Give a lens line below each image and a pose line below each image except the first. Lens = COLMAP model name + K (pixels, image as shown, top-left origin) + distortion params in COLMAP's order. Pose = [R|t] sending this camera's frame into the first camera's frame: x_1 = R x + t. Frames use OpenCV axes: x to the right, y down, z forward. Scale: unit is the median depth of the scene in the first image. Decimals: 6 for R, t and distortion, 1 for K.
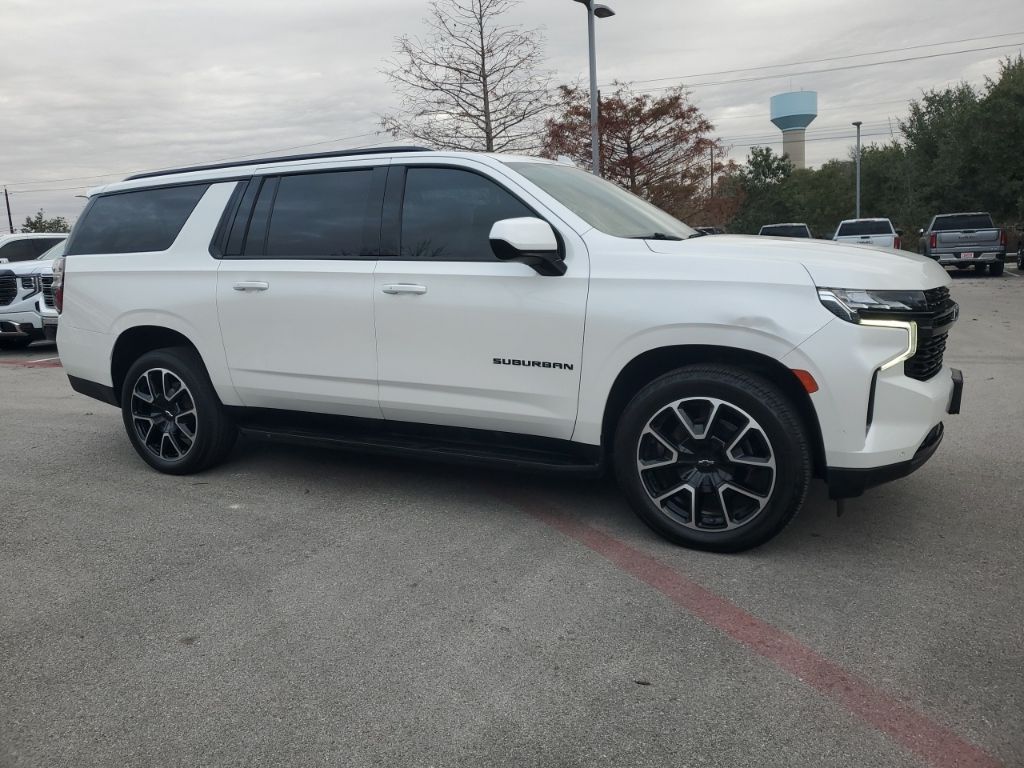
lens RADIAL K [[791.3, 0, 506.4], [0, 791.3, 384.5], [0, 0, 1]] dist [0.027277, -0.003796]
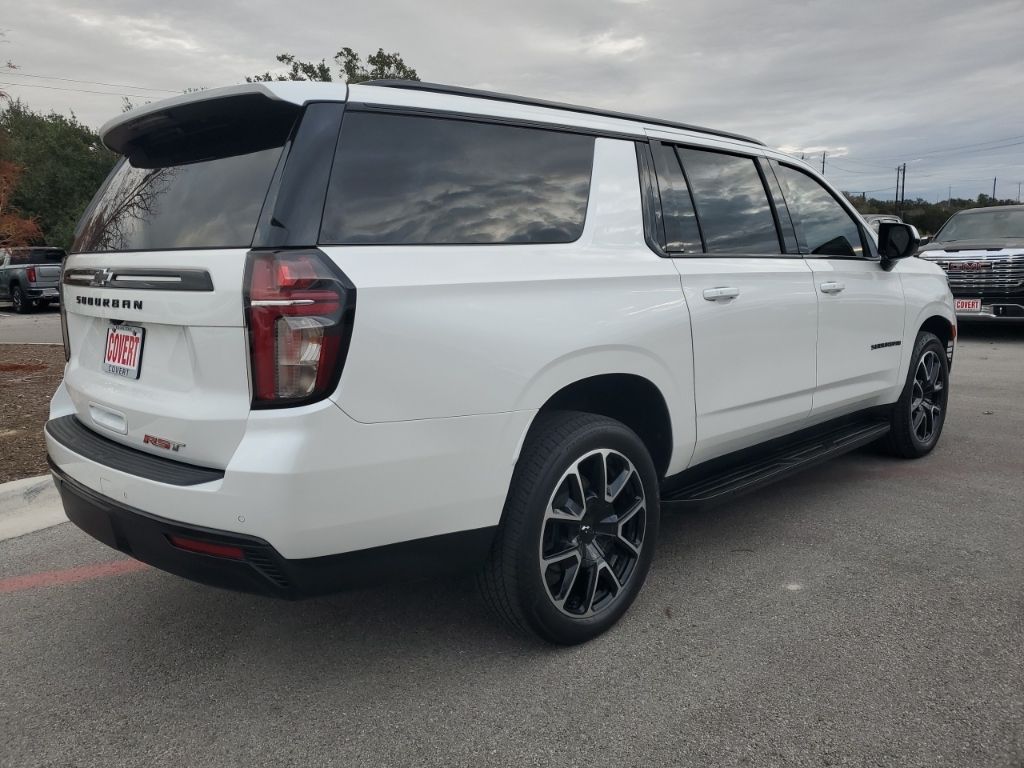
lens RADIAL K [[791.3, 0, 505.1], [0, 791.3, 382.1], [0, 0, 1]] dist [0.027277, -0.003796]
pose [[0.302733, -0.123394, 0.945054, -1.126367], [0.173385, 0.982167, 0.072699, -0.137755], [-0.937171, 0.141850, 0.318729, 1.009941]]
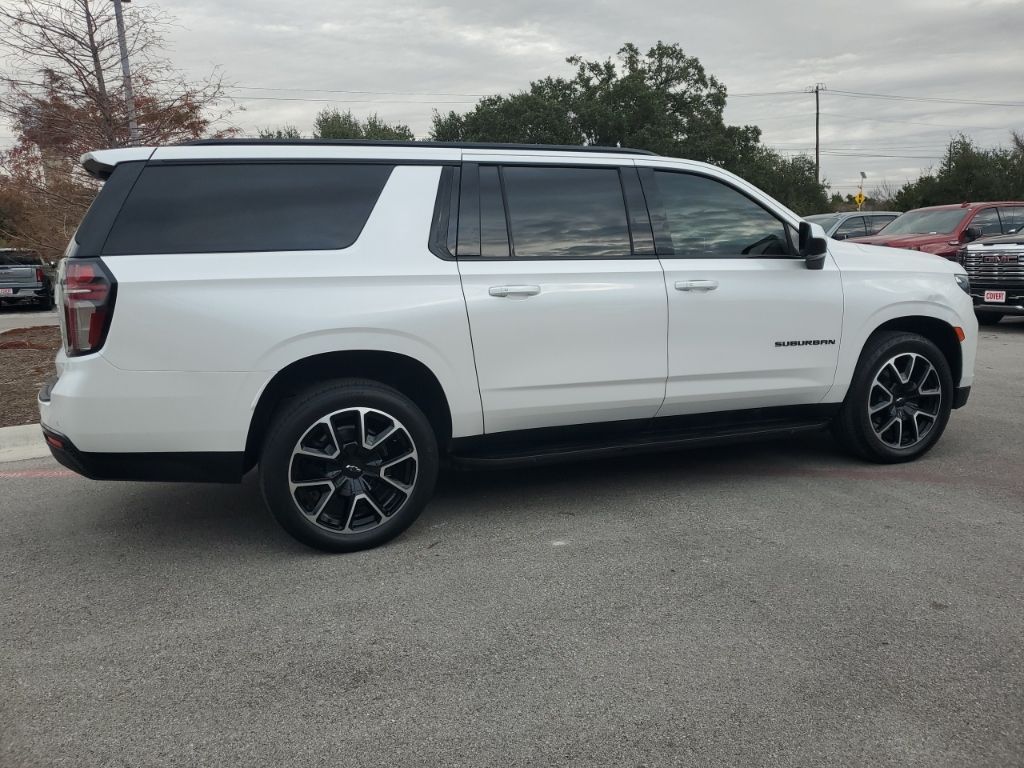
lens RADIAL K [[791.3, 0, 510.5], [0, 791.3, 378.1], [0, 0, 1]] dist [0.027277, -0.003796]
pose [[0.651943, -0.103601, 0.751157, -1.025418], [0.132579, 0.990937, 0.021604, -0.051238], [-0.746588, 0.085503, 0.659770, 0.466378]]
